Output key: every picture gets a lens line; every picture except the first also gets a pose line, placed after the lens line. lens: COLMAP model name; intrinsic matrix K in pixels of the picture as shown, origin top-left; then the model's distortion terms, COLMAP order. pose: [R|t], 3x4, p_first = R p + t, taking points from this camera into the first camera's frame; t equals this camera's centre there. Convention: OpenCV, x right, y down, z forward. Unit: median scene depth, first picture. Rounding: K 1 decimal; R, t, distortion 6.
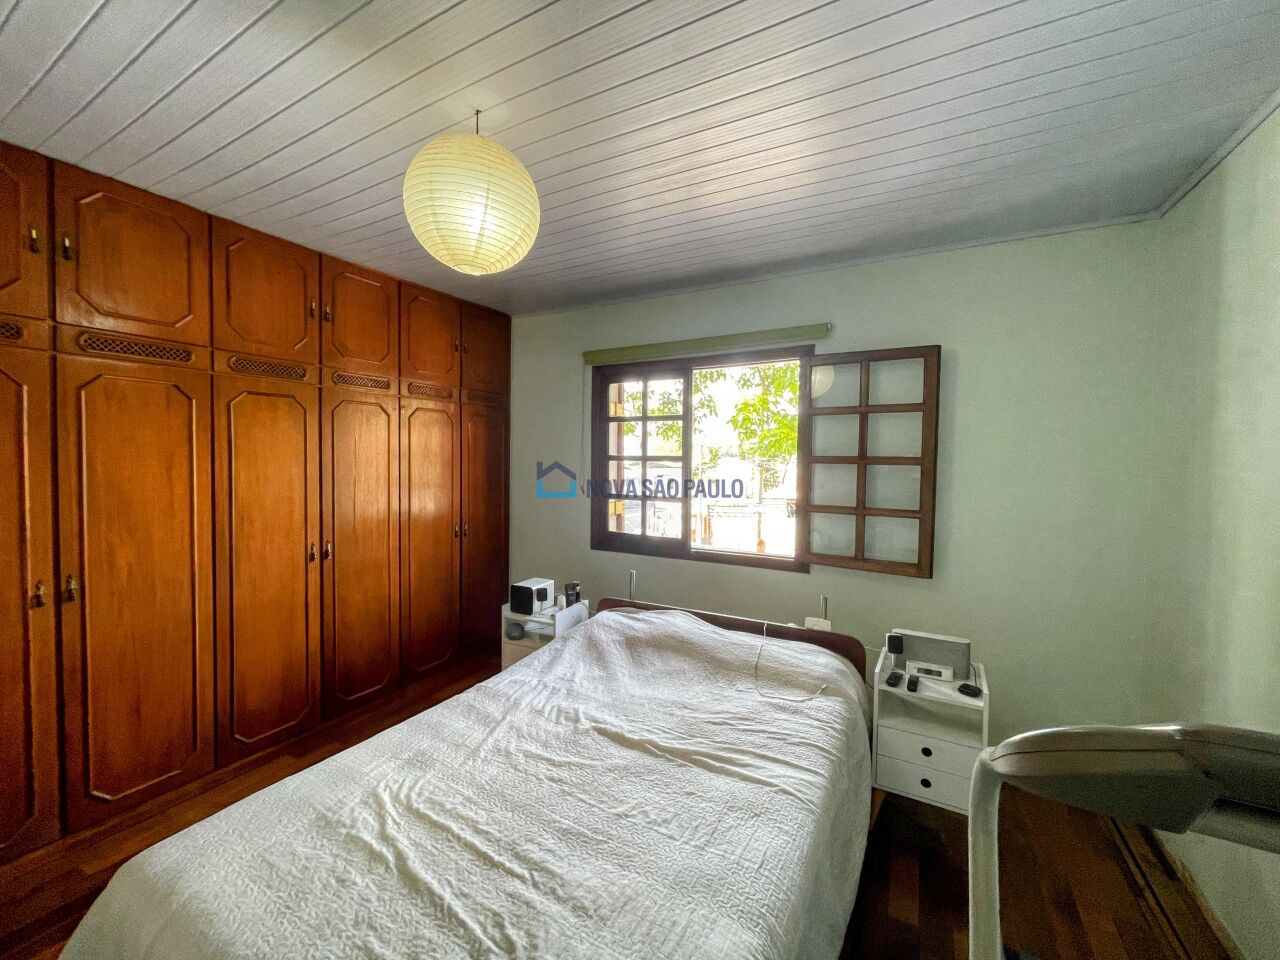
lens RADIAL K [[515.0, 0, 631.0], [0, 515.0, 479.9], [0, 0, 1]] dist [-0.002622, 0.000206]
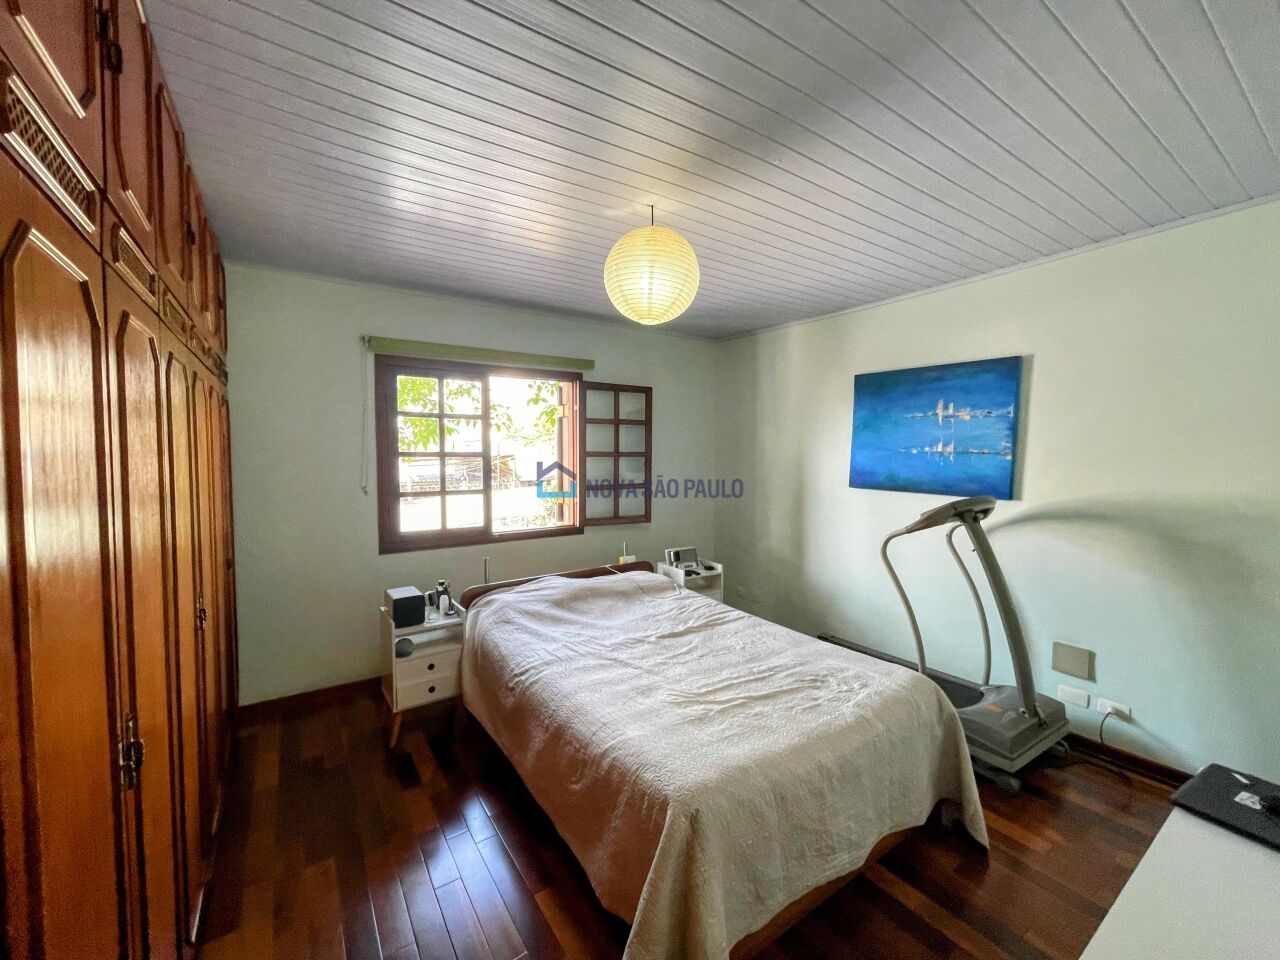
lens RADIAL K [[515.0, 0, 622.6], [0, 515.0, 490.5], [0, 0, 1]] dist [-0.002622, 0.000206]
pose [[0.467417, -0.074840, 0.880863, -1.087039], [0.041865, 0.997166, 0.062506, -0.030743], [-0.883045, 0.007661, 0.469226, 0.300617]]
